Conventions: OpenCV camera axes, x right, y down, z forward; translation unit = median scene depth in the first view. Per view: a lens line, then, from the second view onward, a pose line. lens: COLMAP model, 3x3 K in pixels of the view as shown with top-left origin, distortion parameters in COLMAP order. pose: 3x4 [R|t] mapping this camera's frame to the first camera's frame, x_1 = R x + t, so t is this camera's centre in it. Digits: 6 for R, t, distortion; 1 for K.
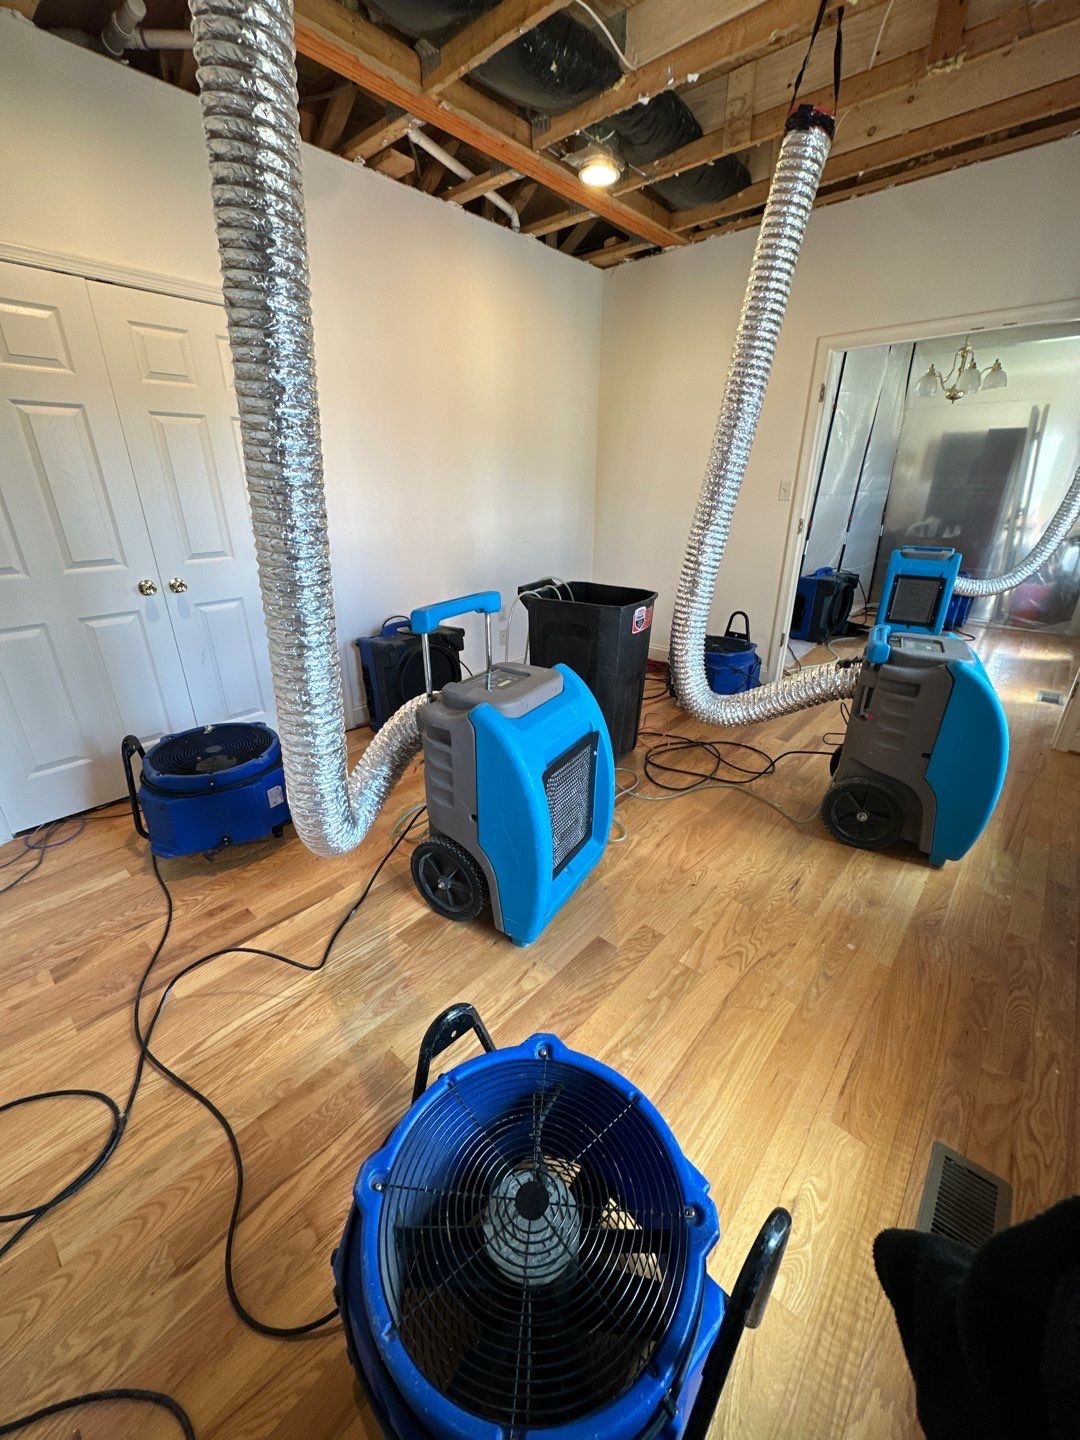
lens RADIAL K [[569.2, 0, 536.0], [0, 569.2, 722.1], [0, 0, 1]] dist [-0.002838, -0.000023]
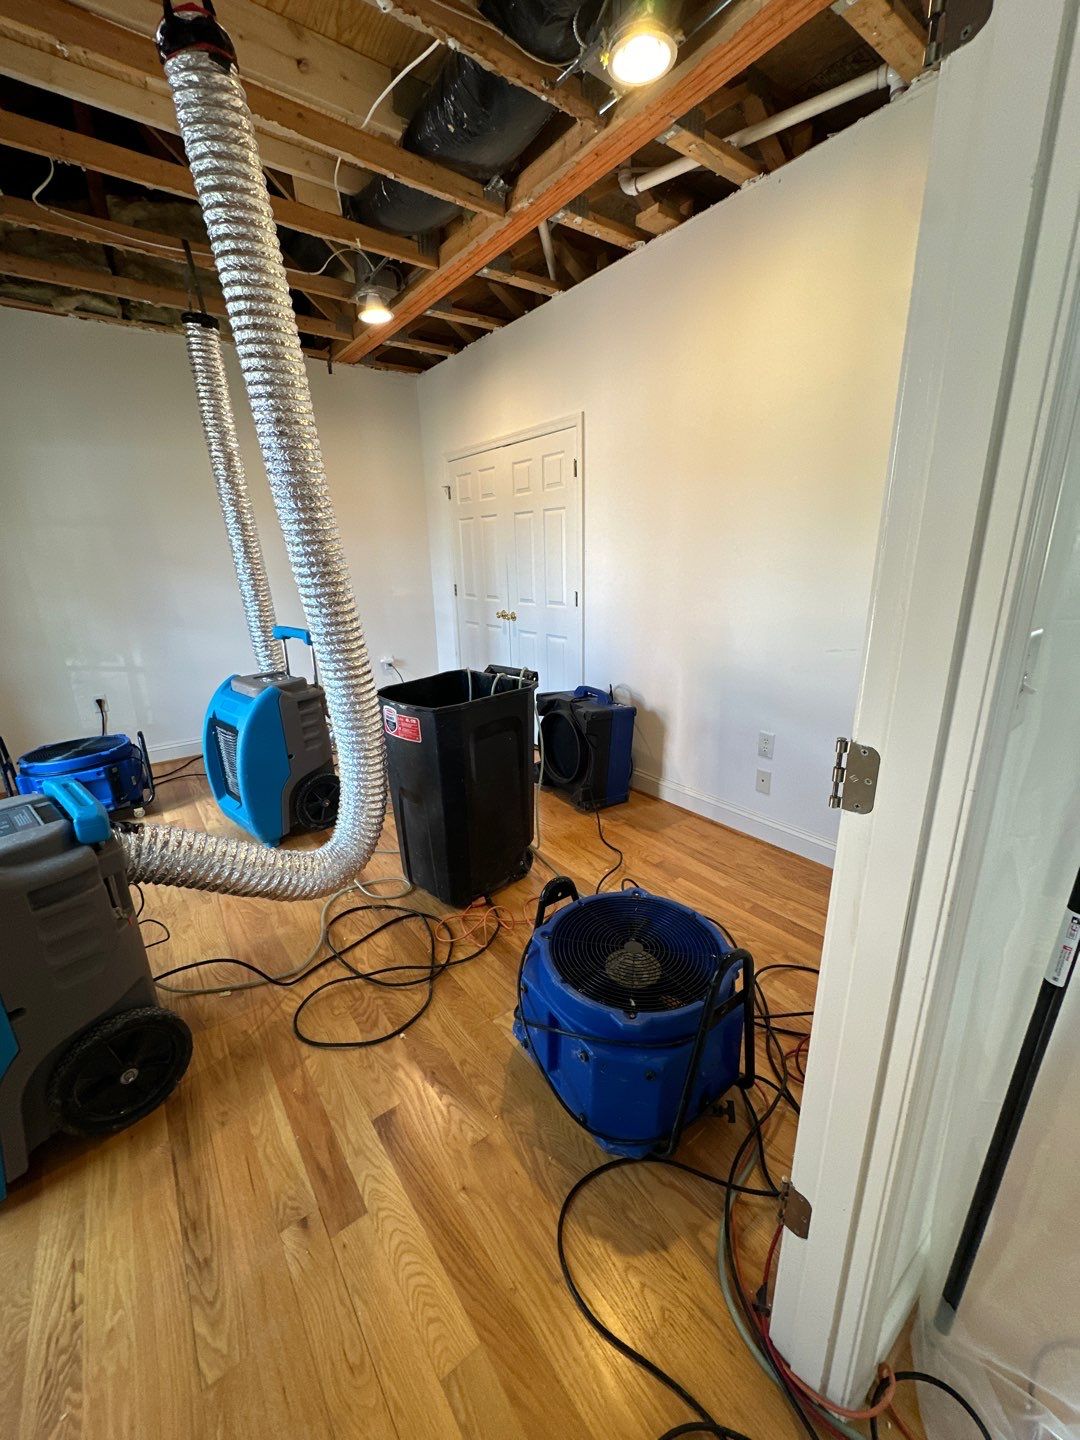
lens RADIAL K [[569.2, 0, 537.1], [0, 569.2, 723.2], [0, 0, 1]] dist [-0.002838, -0.000023]
pose [[-0.198572, 0.293251, -0.935186, 0.890143], [-0.353611, 0.868482, 0.347418, -0.529821], [0.914072, 0.399679, -0.068760, 1.218852]]
